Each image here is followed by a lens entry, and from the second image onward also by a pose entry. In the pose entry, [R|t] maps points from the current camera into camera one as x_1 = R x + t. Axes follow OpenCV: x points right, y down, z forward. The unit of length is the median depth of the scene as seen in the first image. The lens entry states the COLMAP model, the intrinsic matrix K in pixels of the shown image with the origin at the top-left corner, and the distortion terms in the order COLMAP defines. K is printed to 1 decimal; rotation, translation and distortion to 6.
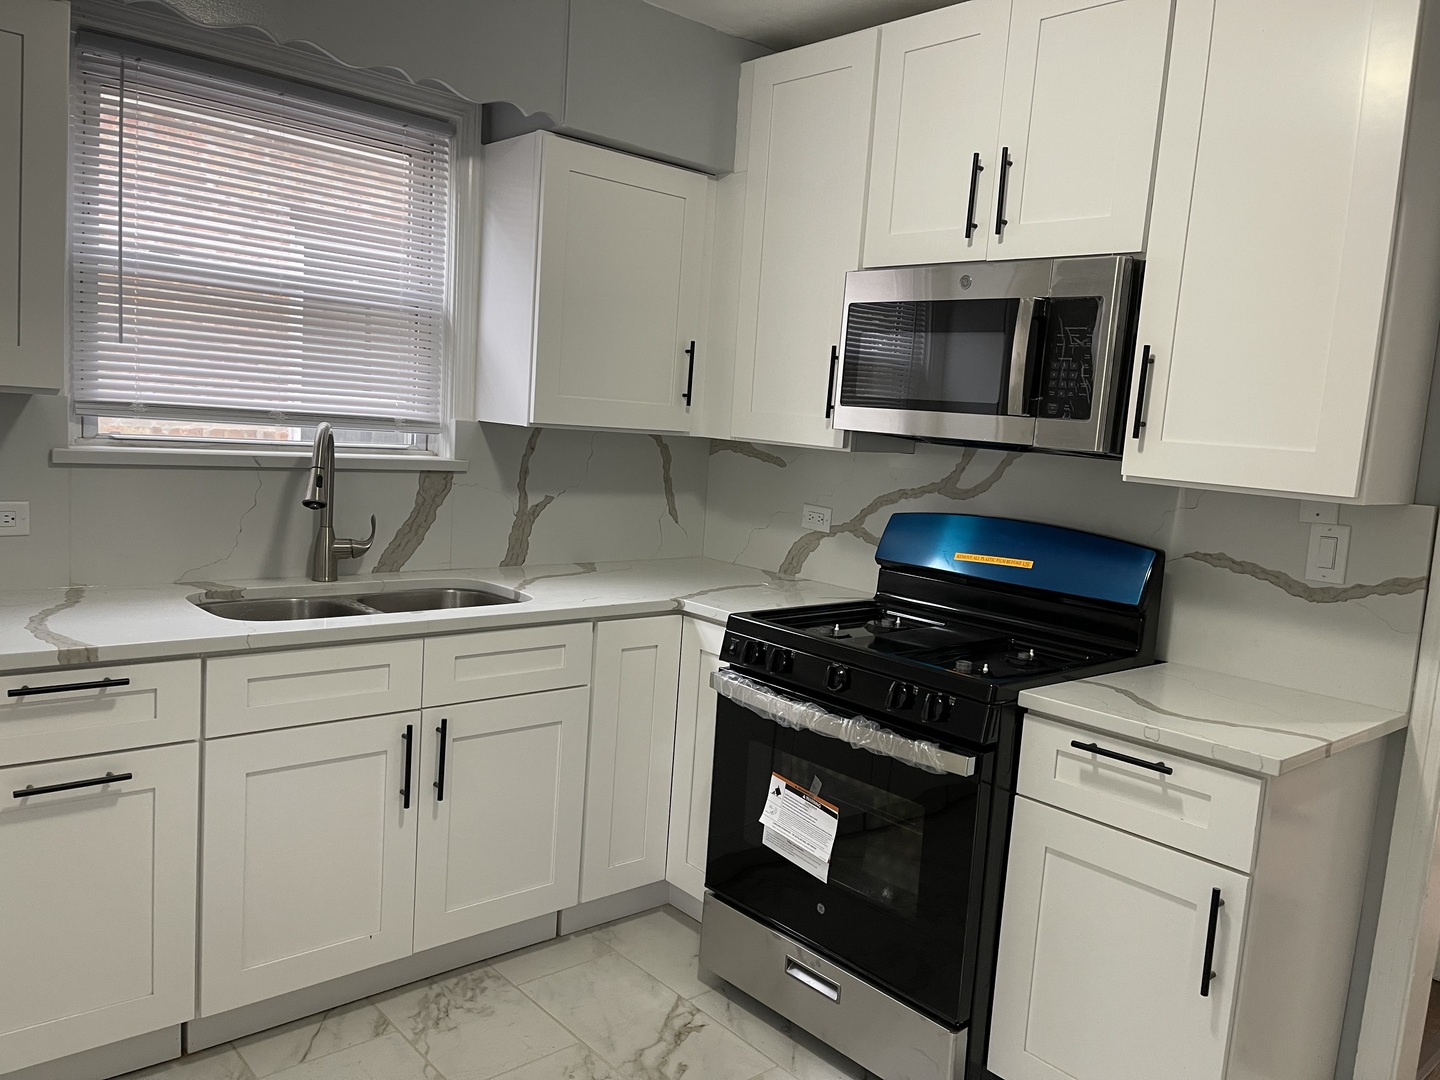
lens RADIAL K [[1087.8, 0, 716.3], [0, 1087.8, 538.2], [0, 0, 1]] dist [0.044863, -0.017719]
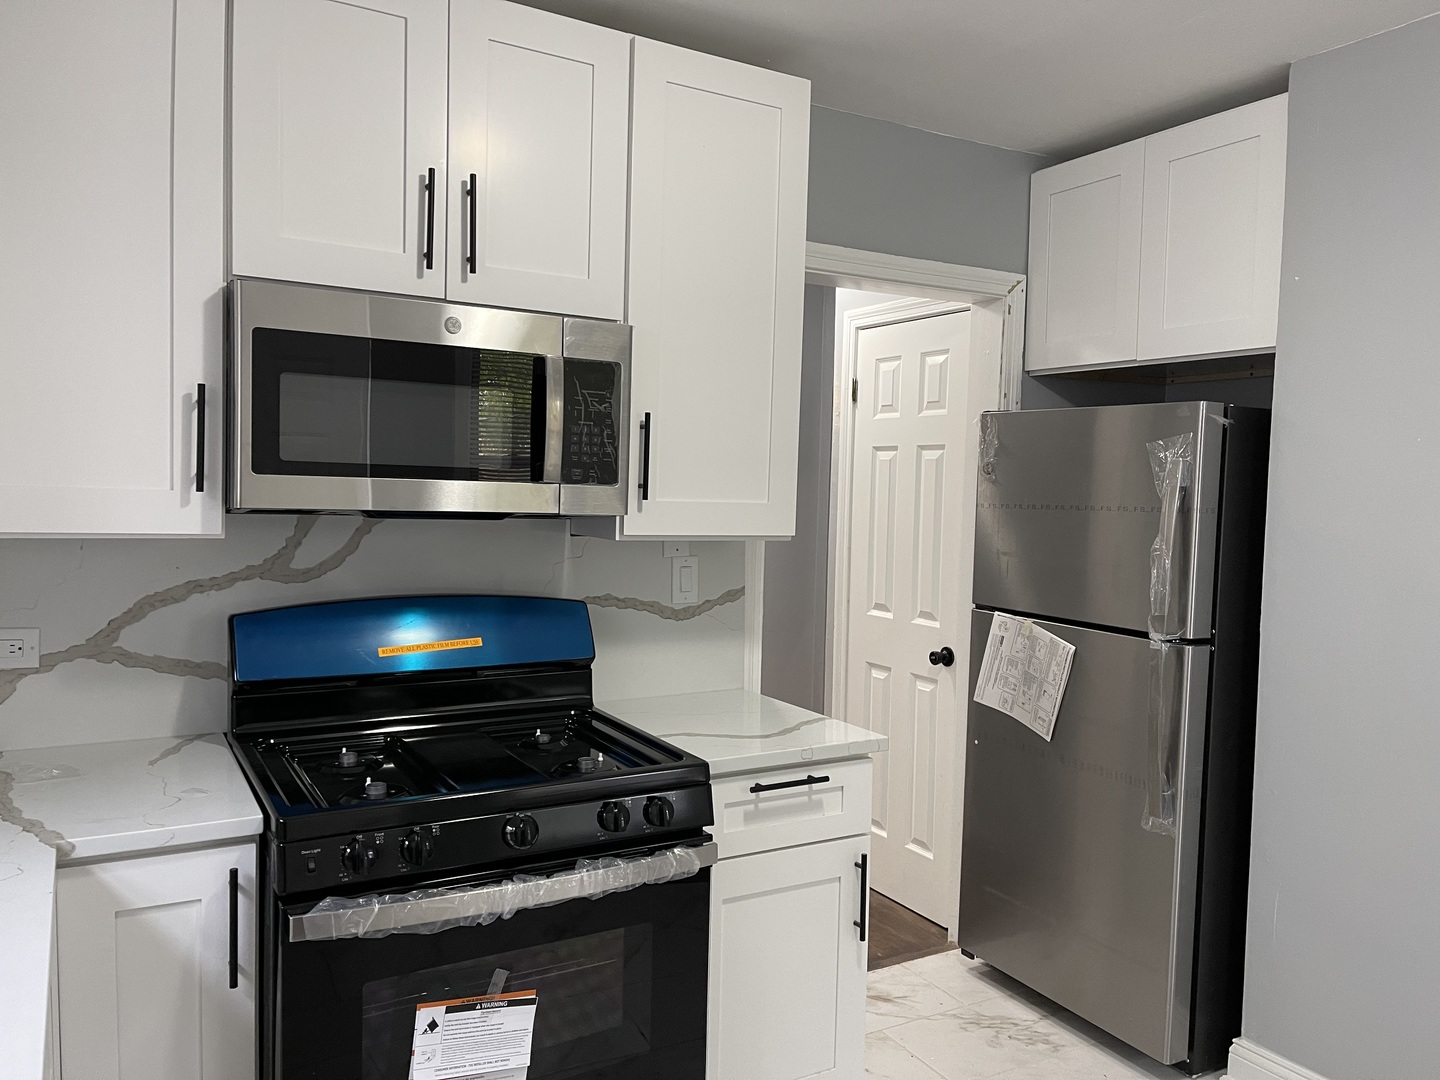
lens RADIAL K [[1087.8, 0, 716.5], [0, 1087.8, 544.8], [0, 0, 1]] dist [0.044863, -0.017719]
pose [[0.209502, -0.121716, 0.970203, -0.600843], [0.100975, 0.989611, 0.102346, -0.142771], [-0.972580, 0.076524, 0.219616, 0.677119]]
